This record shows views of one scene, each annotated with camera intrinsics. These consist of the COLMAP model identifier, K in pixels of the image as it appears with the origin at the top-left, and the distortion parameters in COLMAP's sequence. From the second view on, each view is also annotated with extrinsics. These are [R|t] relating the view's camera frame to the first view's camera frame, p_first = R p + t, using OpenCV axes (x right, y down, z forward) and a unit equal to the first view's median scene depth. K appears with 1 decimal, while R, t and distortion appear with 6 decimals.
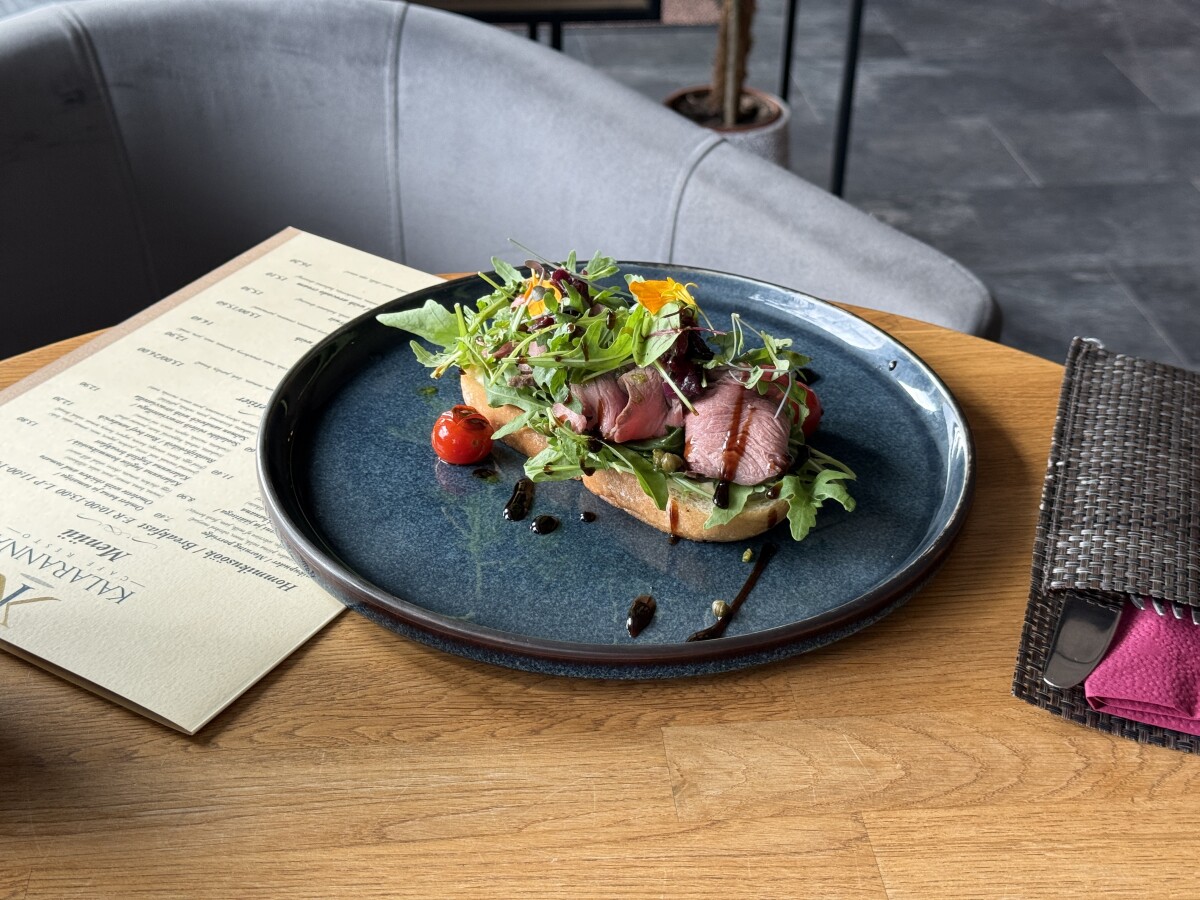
lens RADIAL K [[1676.9, 0, 598.2], [0, 1676.9, 445.9], [0, 0, 1]] dist [-0.114204, 0.000000]
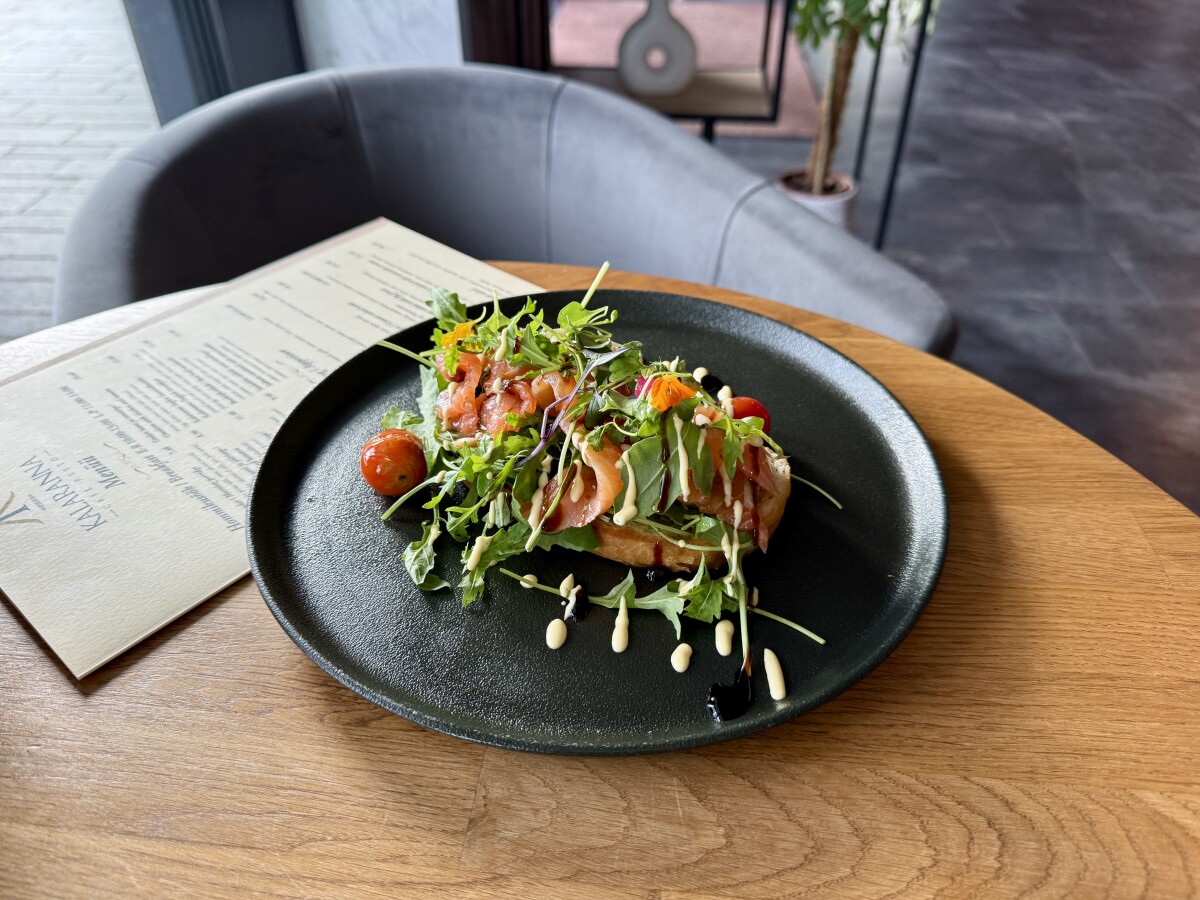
lens RADIAL K [[912.0, 0, 599.5], [0, 912.0, 458.7], [0, 0, 1]] dist [-0.112042, 0.029382]
pose [[0.983340, 0.101985, -0.150472, 0.121765], [-0.087089, 0.990916, 0.102478, -0.038231], [0.159556, -0.087666, 0.983289, 0.382911]]
